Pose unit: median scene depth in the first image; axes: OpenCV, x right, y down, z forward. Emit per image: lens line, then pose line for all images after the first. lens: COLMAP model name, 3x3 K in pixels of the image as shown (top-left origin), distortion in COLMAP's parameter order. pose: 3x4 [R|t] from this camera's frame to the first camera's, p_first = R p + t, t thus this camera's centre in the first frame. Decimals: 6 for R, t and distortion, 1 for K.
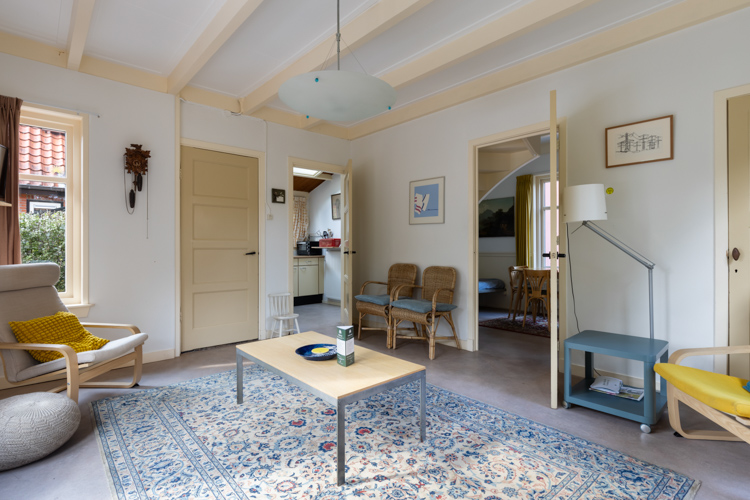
lens RADIAL K [[376.1, 0, 376.6], [0, 376.1, 247.4], [0, 0, 1]] dist [0.002909, 0.000266]
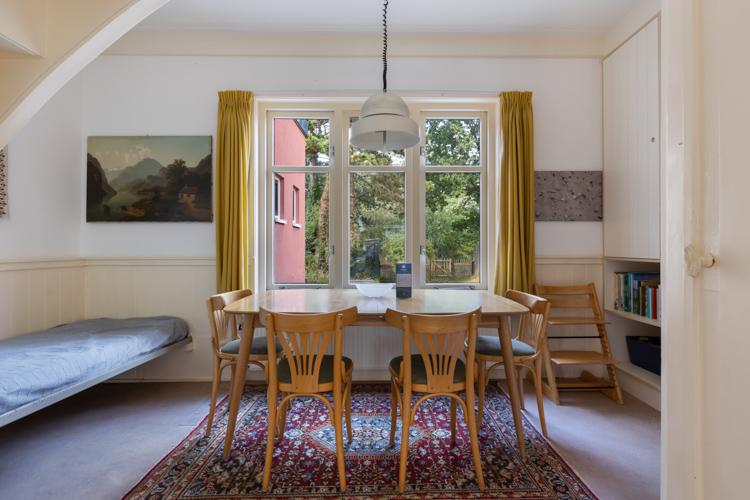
lens RADIAL K [[376.1, 0, 378.7], [0, 376.1, 246.6], [0, 0, 1]] dist [0.002909, 0.000266]
pose [[0.672372, 0.011465, 0.740125, 0.161129], [-0.005934, 0.999931, -0.010099, 0.004613], [-0.740190, 0.002398, 0.672394, 0.534550]]
